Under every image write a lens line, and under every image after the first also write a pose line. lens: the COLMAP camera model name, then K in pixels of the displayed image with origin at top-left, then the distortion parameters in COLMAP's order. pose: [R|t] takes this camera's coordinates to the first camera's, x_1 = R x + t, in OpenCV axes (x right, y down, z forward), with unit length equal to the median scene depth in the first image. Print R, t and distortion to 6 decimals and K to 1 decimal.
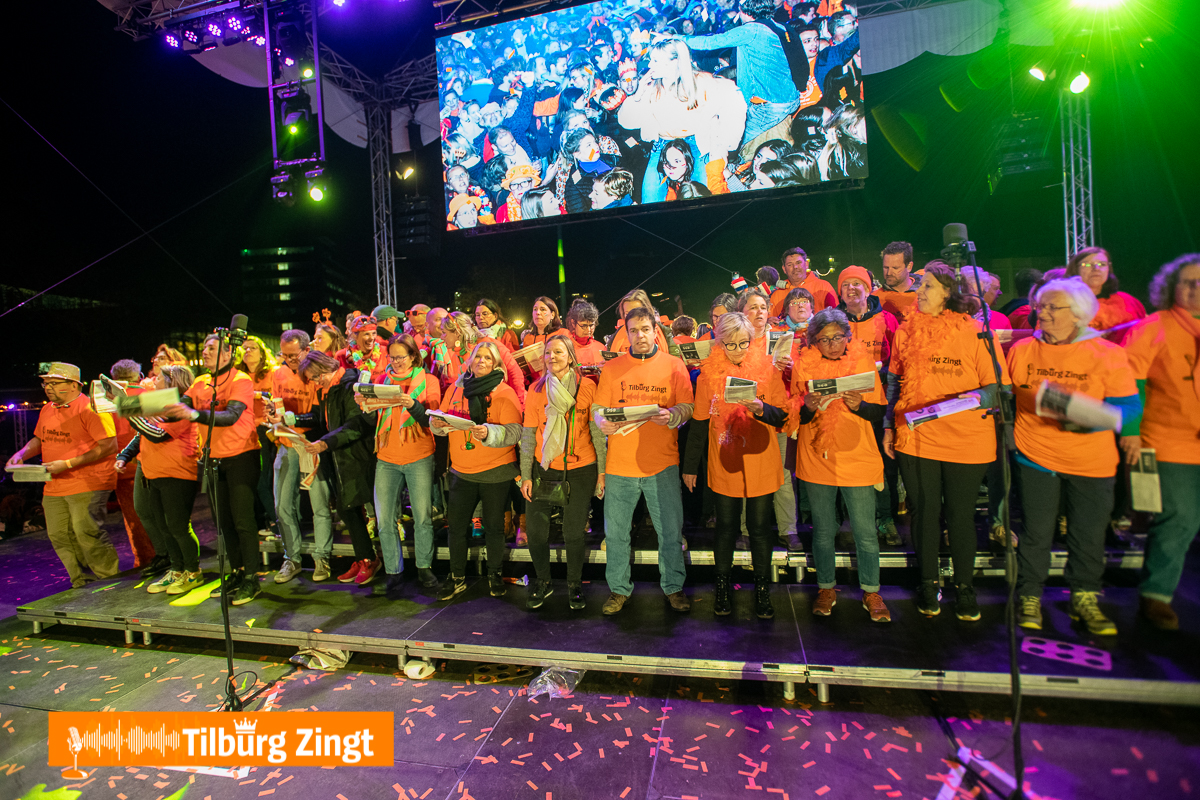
lens RADIAL K [[585.0, 0, 599.1], [0, 585.0, 400.0], [0, 0, 1]] dist [-0.047195, 0.016597]
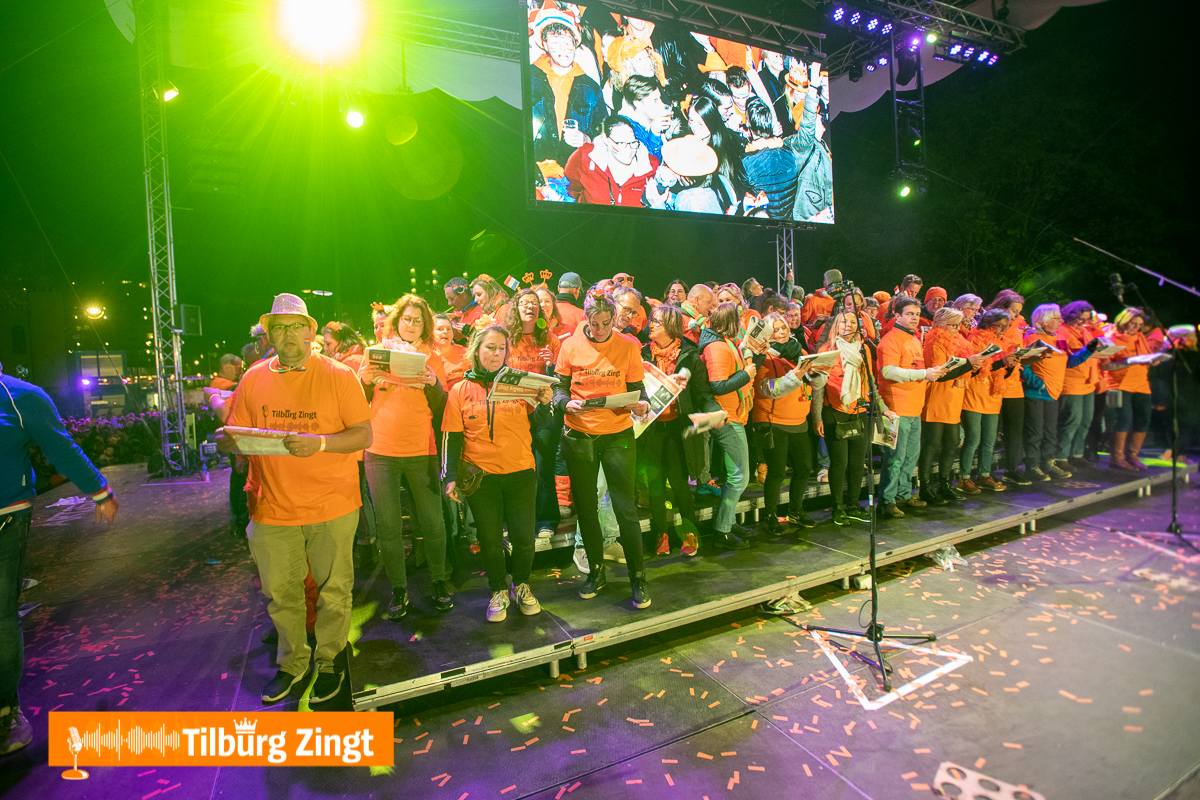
lens RADIAL K [[585.9, 0, 600.0], [0, 585.9, 400.0], [0, 0, 1]] dist [-0.048797, 0.017918]
pose [[0.763007, -0.019441, 0.646098, -1.558553], [0.033561, 0.999391, -0.009562, 0.090633], [-0.645519, 0.028979, 0.763194, 0.457255]]
